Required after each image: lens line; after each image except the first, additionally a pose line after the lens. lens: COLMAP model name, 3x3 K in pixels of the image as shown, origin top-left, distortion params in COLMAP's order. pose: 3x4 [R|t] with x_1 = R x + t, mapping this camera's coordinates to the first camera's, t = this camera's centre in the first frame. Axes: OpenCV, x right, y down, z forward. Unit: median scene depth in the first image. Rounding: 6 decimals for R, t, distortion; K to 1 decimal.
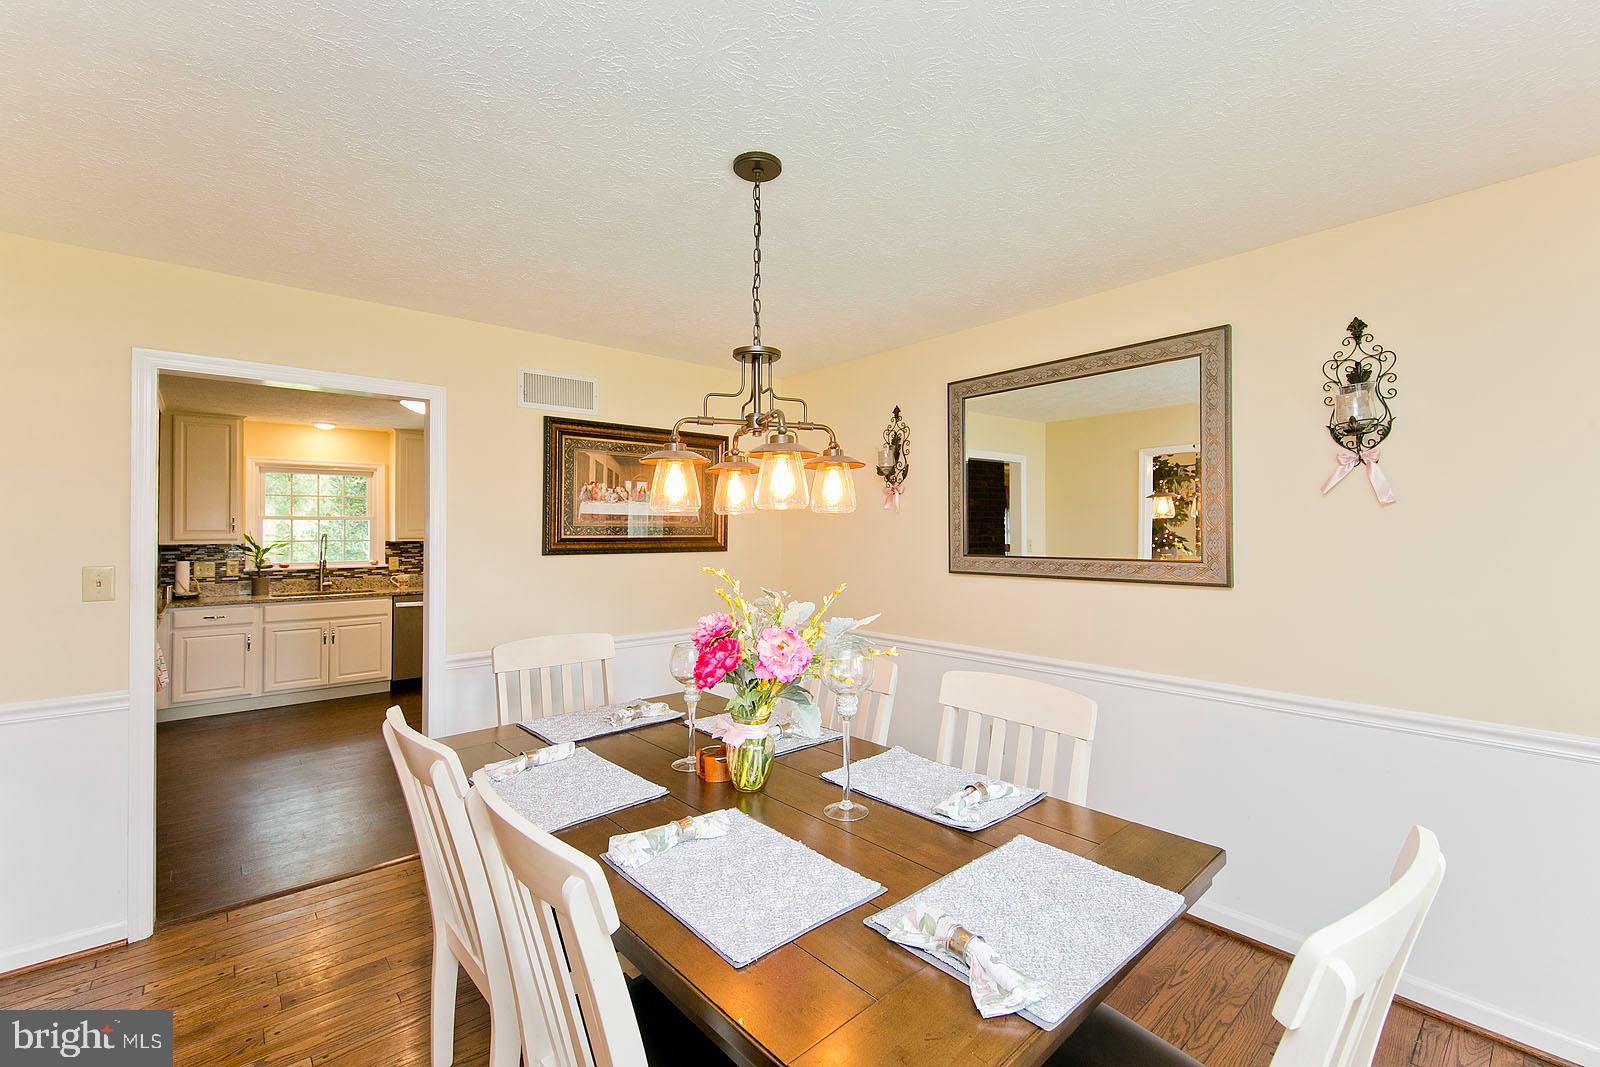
lens RADIAL K [[672.3, 0, 791.4], [0, 672.3, 518.6], [0, 0, 1]] dist [0.014157, -0.000026]
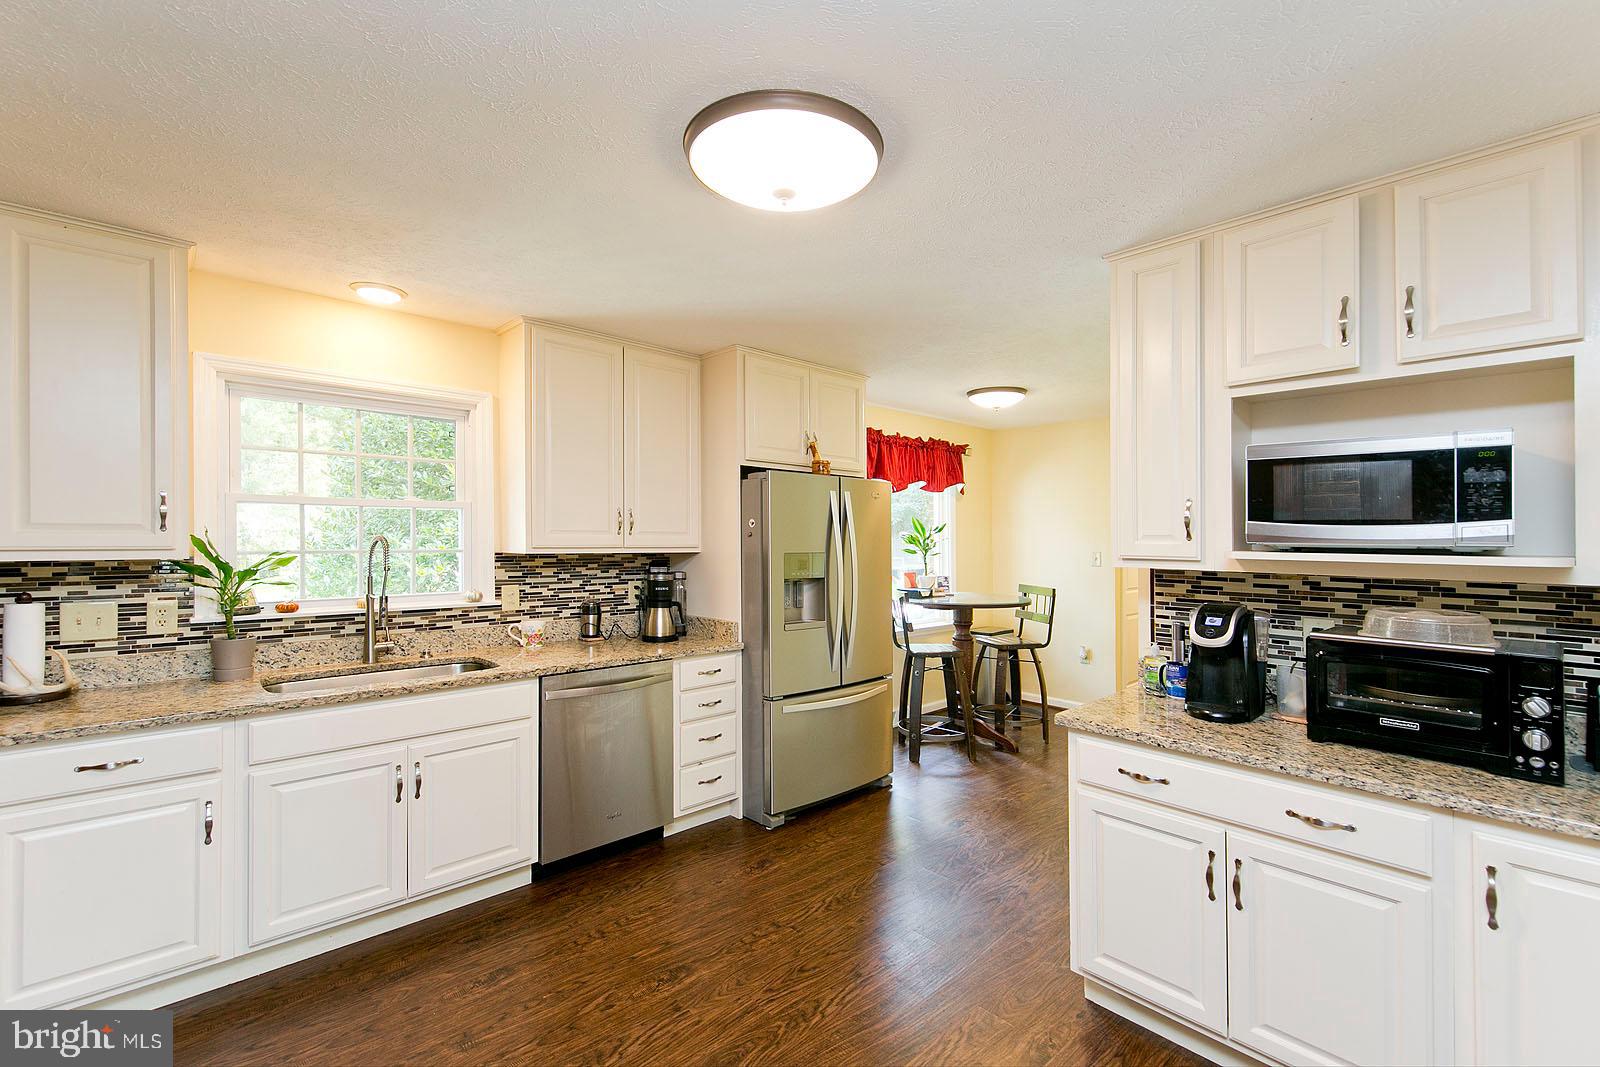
lens RADIAL K [[672.3, 0, 806.1], [0, 672.3, 539.6], [0, 0, 1]] dist [0.014157, -0.000026]
pose [[0.997888, 0.005197, 0.064755, -0.446017], [-0.006105, 0.999886, 0.013838, 0.017281], [-0.064676, -0.014204, 0.997805, 0.545112]]
